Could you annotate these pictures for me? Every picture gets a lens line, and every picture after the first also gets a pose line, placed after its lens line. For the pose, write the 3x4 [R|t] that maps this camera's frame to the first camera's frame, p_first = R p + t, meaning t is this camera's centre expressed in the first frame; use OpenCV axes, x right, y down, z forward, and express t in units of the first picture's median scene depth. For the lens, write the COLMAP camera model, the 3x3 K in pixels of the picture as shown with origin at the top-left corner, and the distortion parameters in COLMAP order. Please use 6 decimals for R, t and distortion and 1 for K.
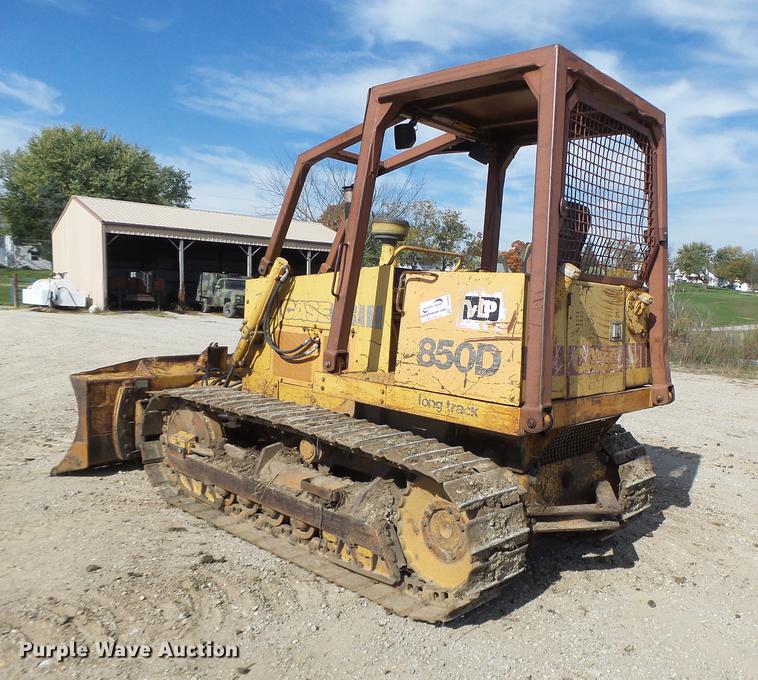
lens RADIAL K [[665.4, 0, 422.4], [0, 665.4, 363.5], [0, 0, 1]] dist [-0.009340, 0.006755]
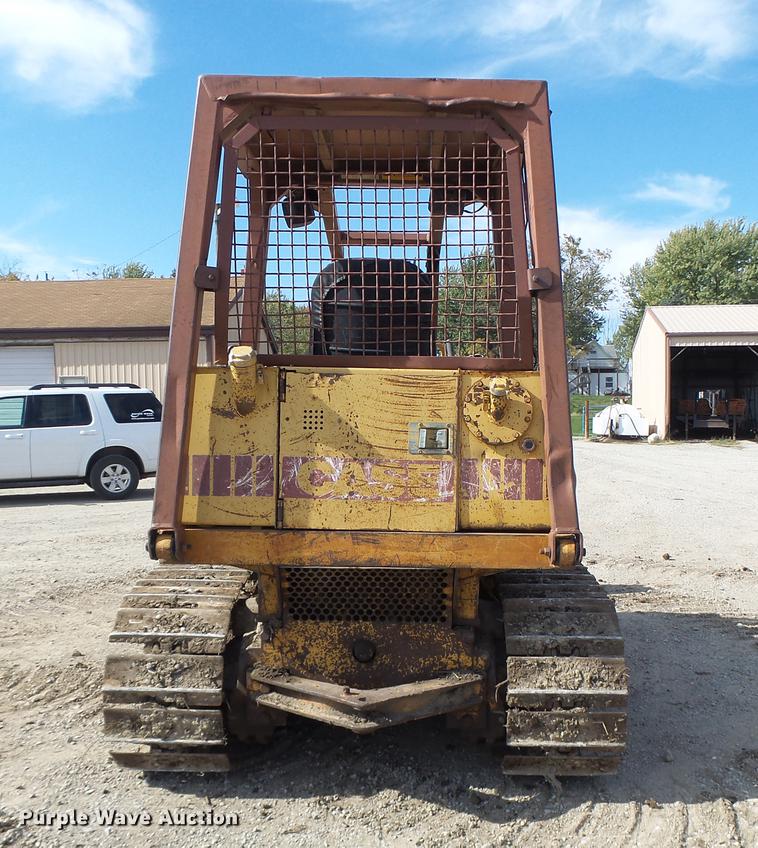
lens RADIAL K [[857.3, 0, 408.8], [0, 857.3, 472.7], [0, 0, 1]] dist [-0.002566, 0.000000]
pose [[0.660444, 0.014587, -0.750734, 0.554219], [-0.047599, 0.998614, -0.022471, 0.003126], [0.749365, 0.050575, 0.660222, 0.257188]]
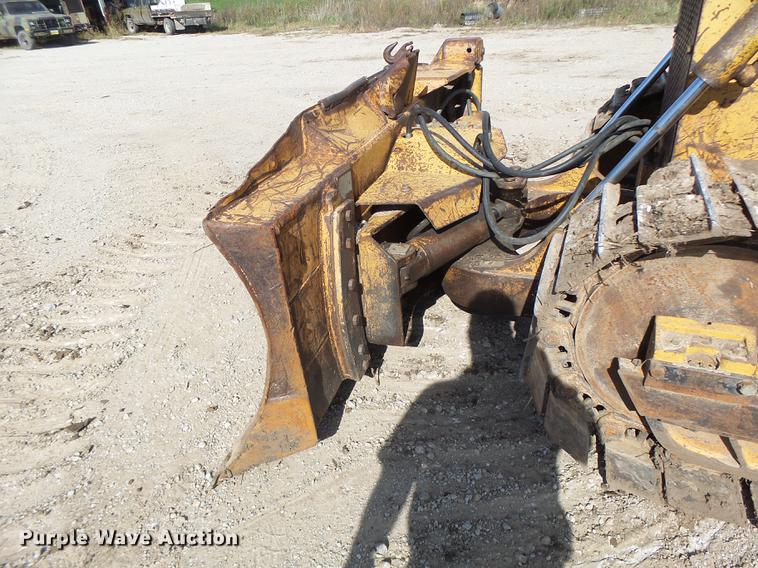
lens RADIAL K [[518.6, 0, 378.6], [0, 518.6, 284.4], [0, 0, 1]] dist [-0.012071, 0.004489]
pose [[0.939110, -0.263824, 0.220158, -0.593618], [0.152373, 0.894003, 0.421356, -0.047162], [-0.307986, -0.362153, 0.879767, 0.887553]]
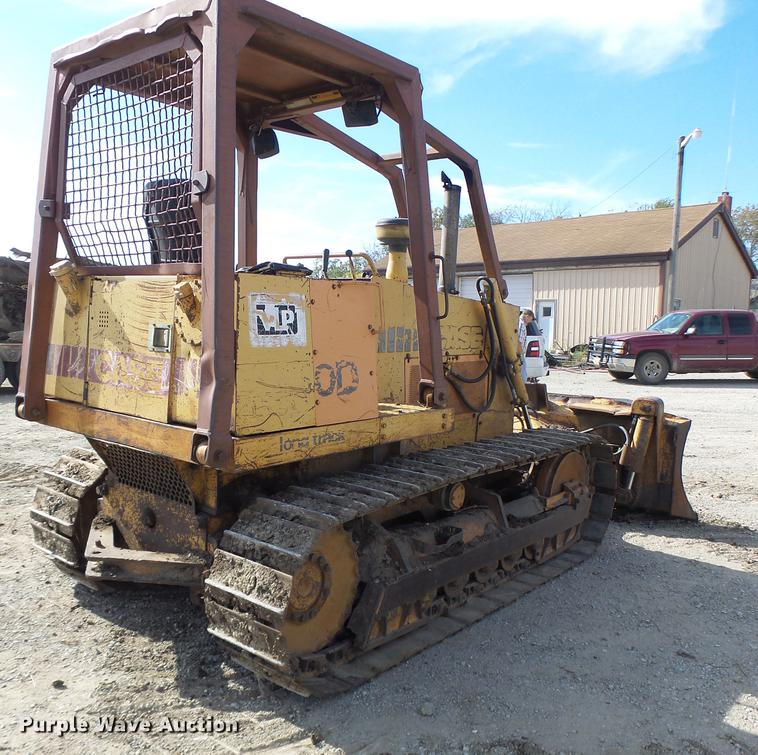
lens RADIAL K [[729.9, 0, 366.0], [0, 729.9, 402.8], [0, 0, 1]] dist [-0.009249, 0.000000]
pose [[0.010614, 0.068525, -0.997593, 0.667244], [-0.121407, 0.990357, 0.066736, -0.035734], [0.992546, 0.120406, 0.018831, 0.738870]]
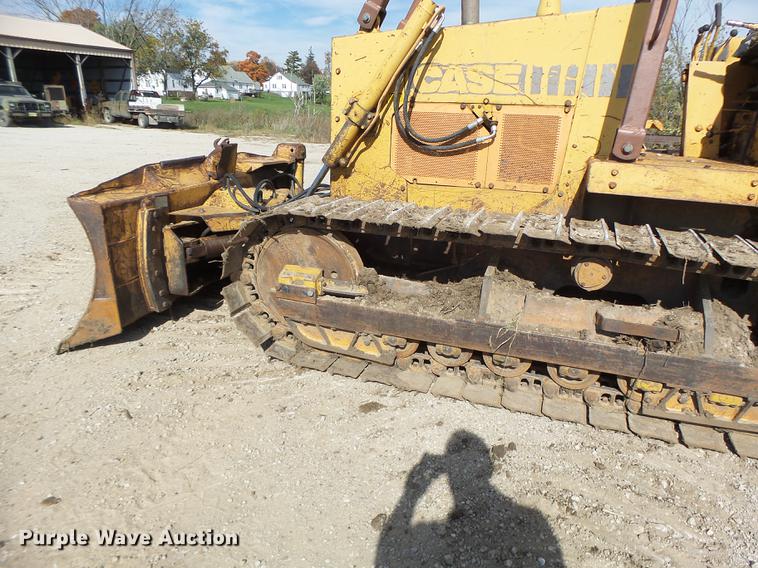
lens RADIAL K [[518.6, 0, 380.2], [0, 518.6, 284.9], [0, 0, 1]] dist [-0.012071, 0.004489]
pose [[0.929658, -0.140414, 0.340617, -0.499267], [0.055528, 0.967365, 0.247228, -0.008483], [-0.364215, -0.210924, 0.907115, 0.500273]]
